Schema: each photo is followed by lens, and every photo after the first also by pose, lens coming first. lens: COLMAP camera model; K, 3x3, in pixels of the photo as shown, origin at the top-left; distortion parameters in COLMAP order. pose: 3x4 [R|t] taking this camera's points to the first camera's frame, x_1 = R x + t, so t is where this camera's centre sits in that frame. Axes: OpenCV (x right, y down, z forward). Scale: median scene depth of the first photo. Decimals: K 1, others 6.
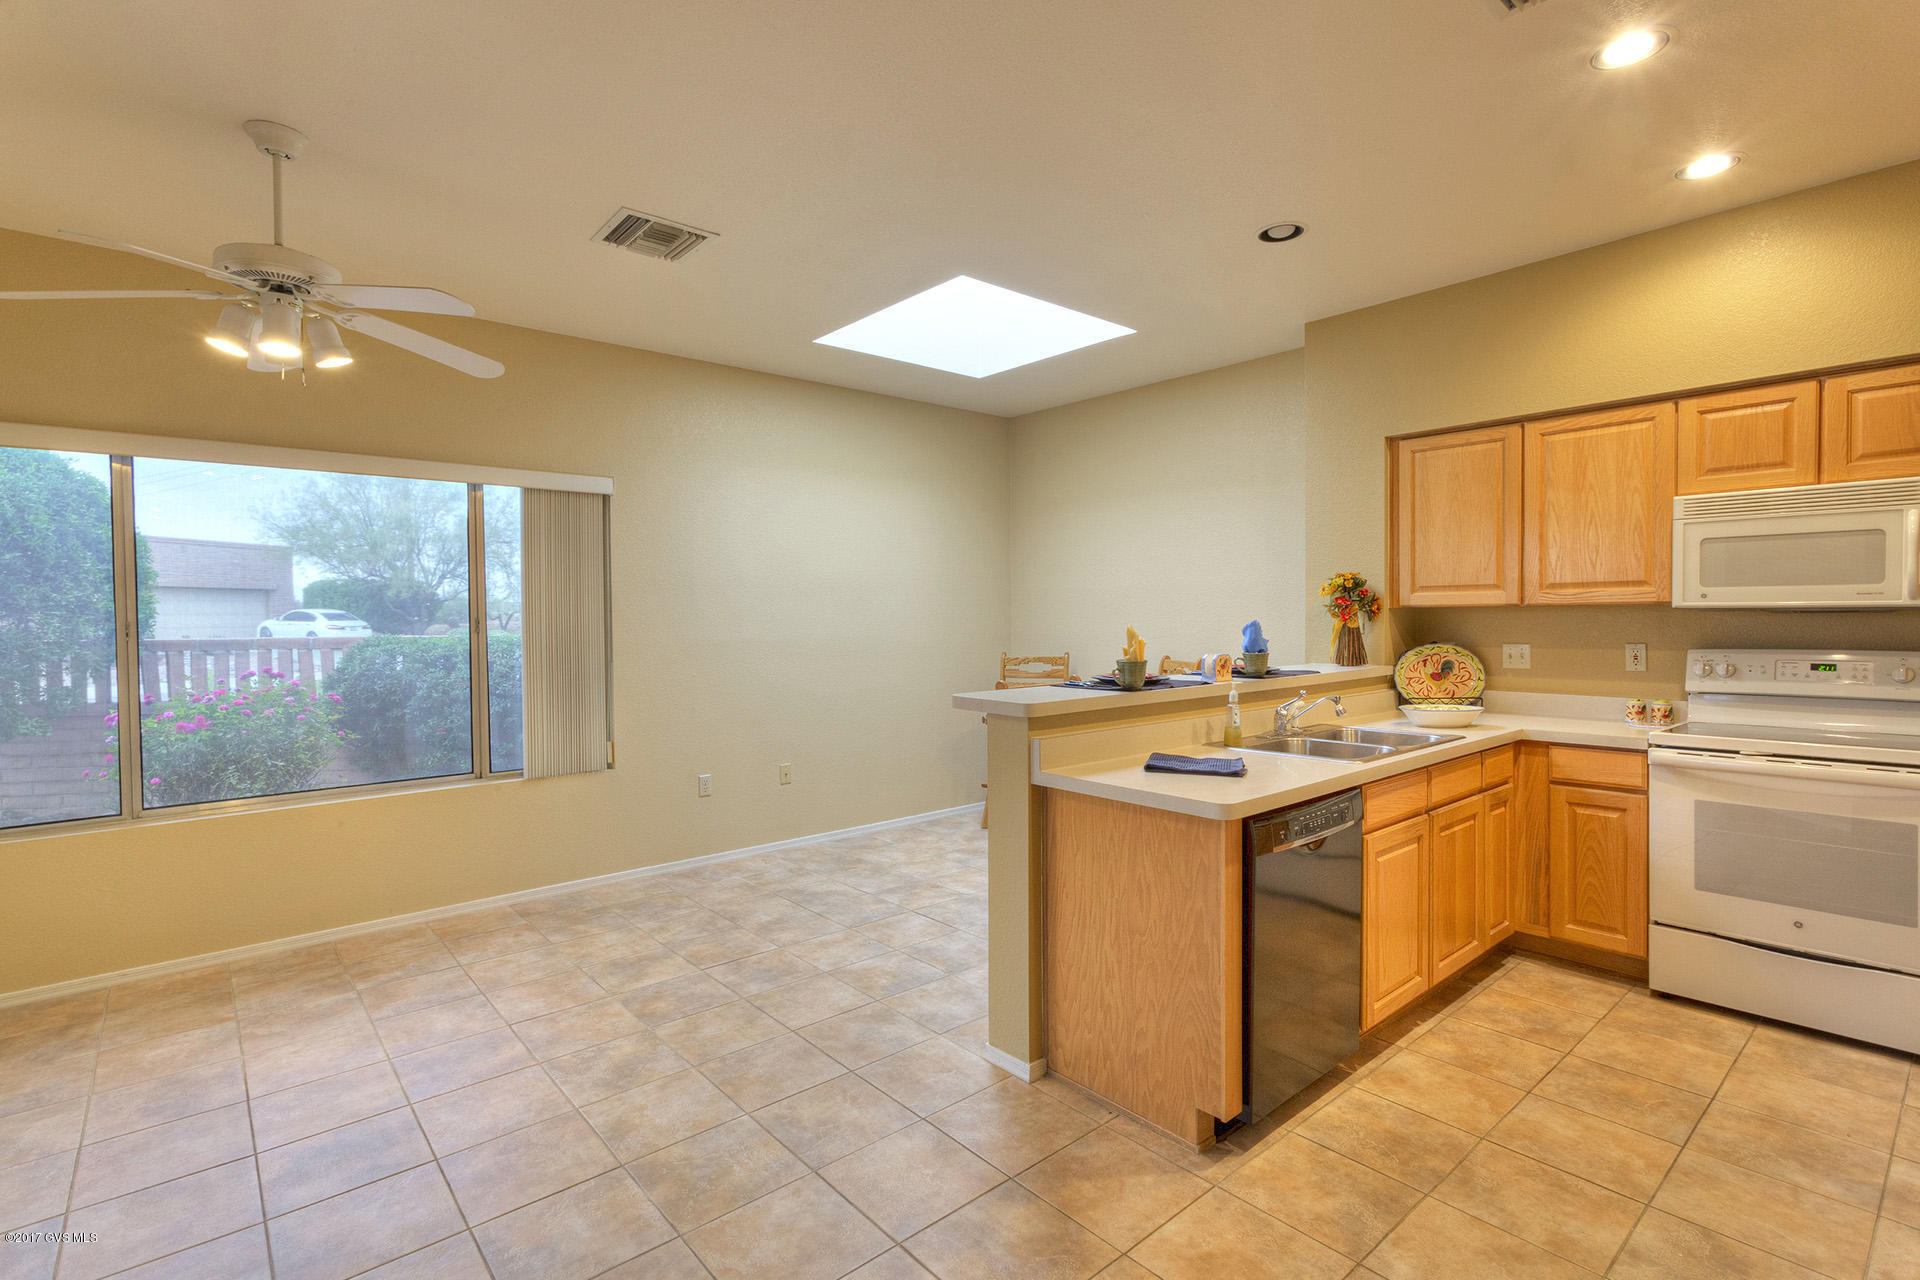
lens RADIAL K [[907.8, 0, 949.9], [0, 907.8, 633.7], [0, 0, 1]] dist [0.000695, 0.006703]
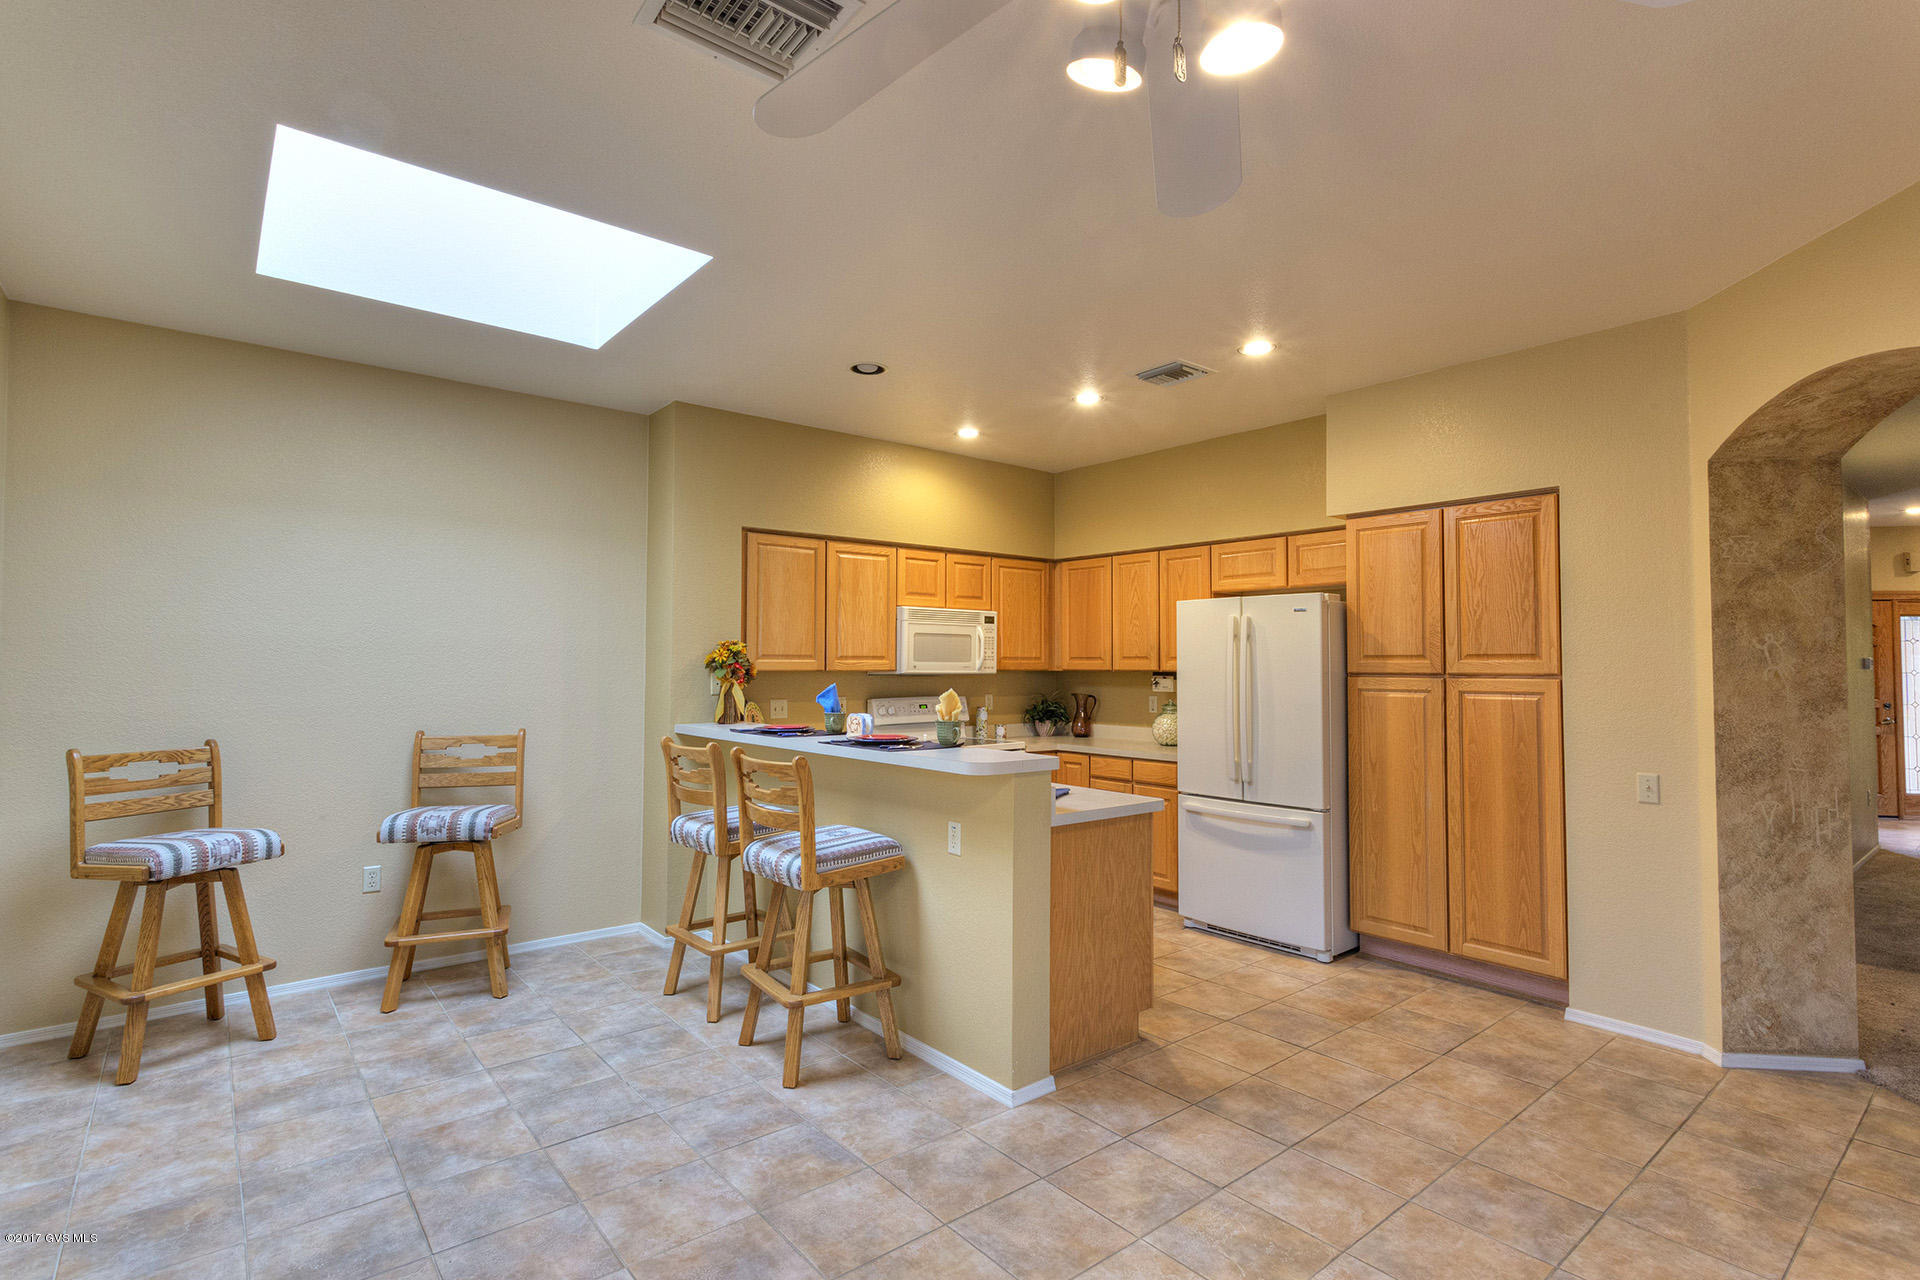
lens RADIAL K [[934.5, 0, 960.0], [0, 934.5, 640.0], [0, 0, 1]] dist [0.003291, 0.000919]
pose [[0.008486, 0.036687, 0.999291, -0.859593], [0.017719, 0.999164, -0.036833, -0.024117], [-0.999807, 0.018019, 0.007829, 0.851232]]
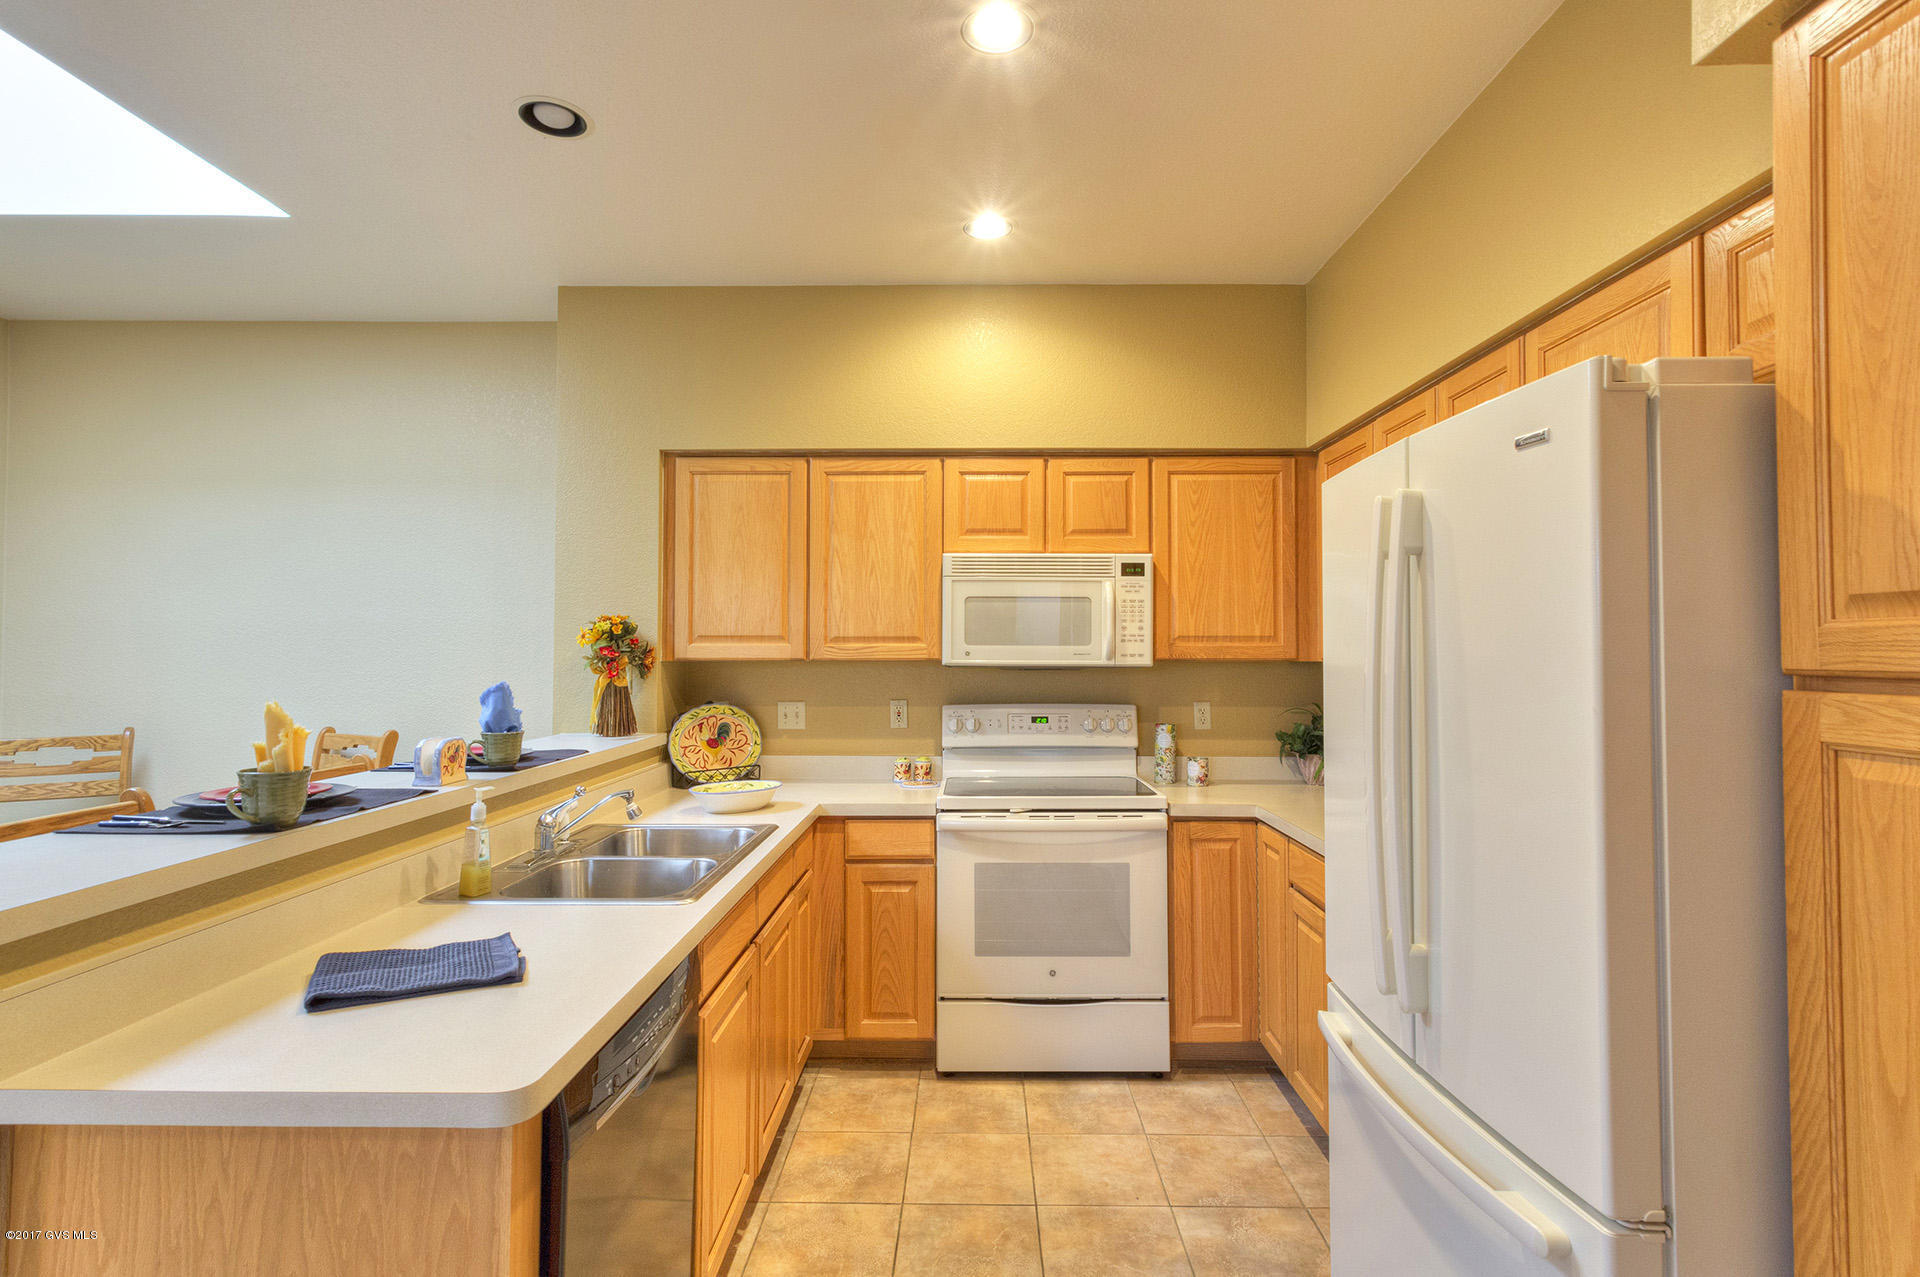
lens RADIAL K [[907.8, 0, 949.9], [0, 907.8, 632.2], [0, 0, 1]] dist [0.000695, 0.006703]
pose [[0.661110, 0.027419, 0.749788, 0.057395], [0.007841, 0.999025, -0.043446, -0.020536], [-0.750248, 0.034602, 0.660251, 0.331703]]
